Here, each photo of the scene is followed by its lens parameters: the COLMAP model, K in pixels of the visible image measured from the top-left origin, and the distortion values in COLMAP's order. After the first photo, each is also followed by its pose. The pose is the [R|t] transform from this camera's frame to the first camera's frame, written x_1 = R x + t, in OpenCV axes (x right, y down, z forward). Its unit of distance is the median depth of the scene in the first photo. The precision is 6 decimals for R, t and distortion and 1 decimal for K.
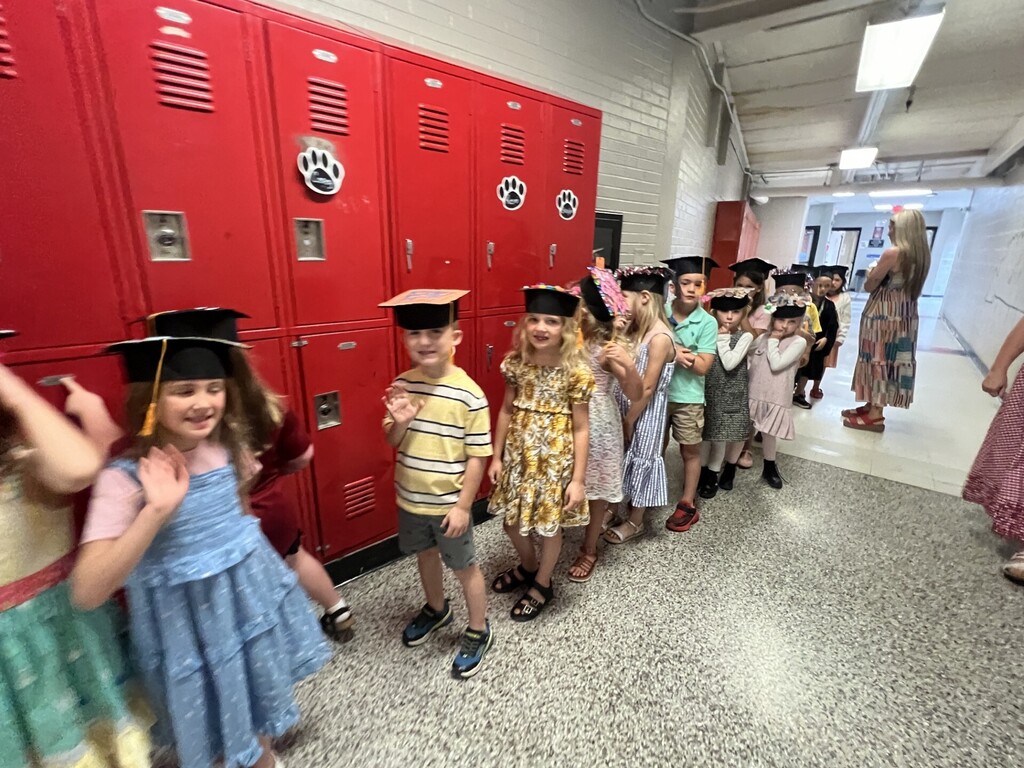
lens RADIAL K [[486.6, 0, 514.2], [0, 486.6, 372.5], [0, 0, 1]] dist [0.019651, 0.000171]
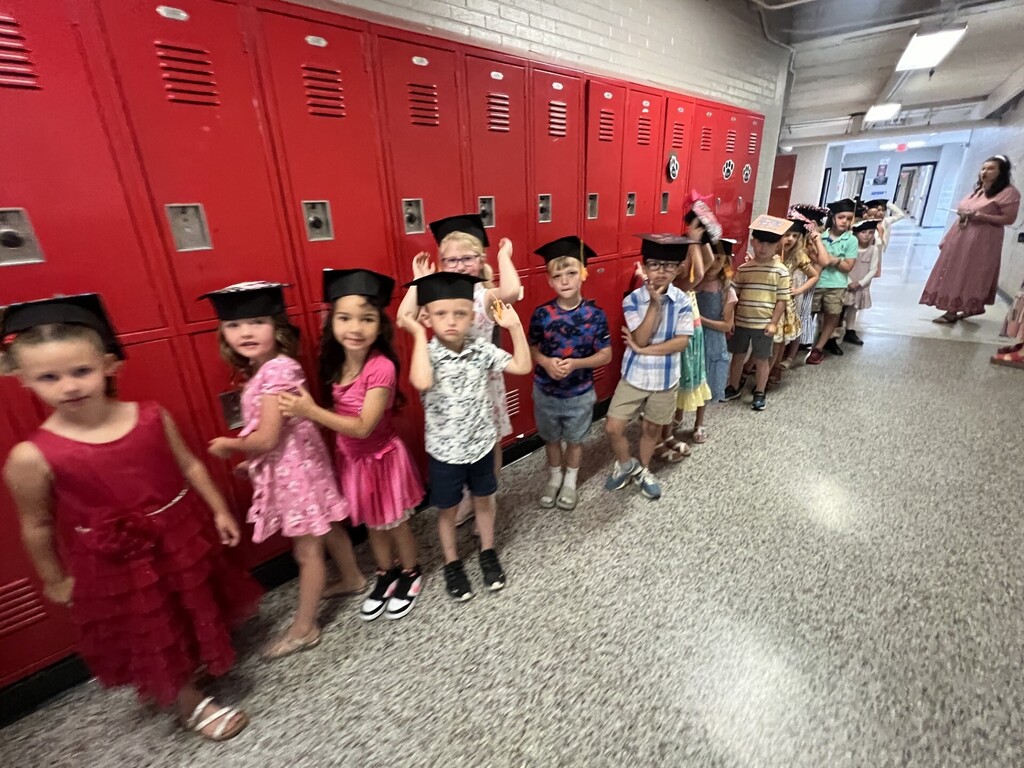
lens RADIAL K [[491.7, 0, 505.5], [0, 491.7, 387.3], [0, 0, 1]] dist [-0.003615, -0.000121]
pose [[0.997330, -0.072824, -0.005488, -0.256592], [0.073015, 0.992751, 0.095472, 0.050084], [-0.001504, -0.095618, 0.995417, -0.245991]]
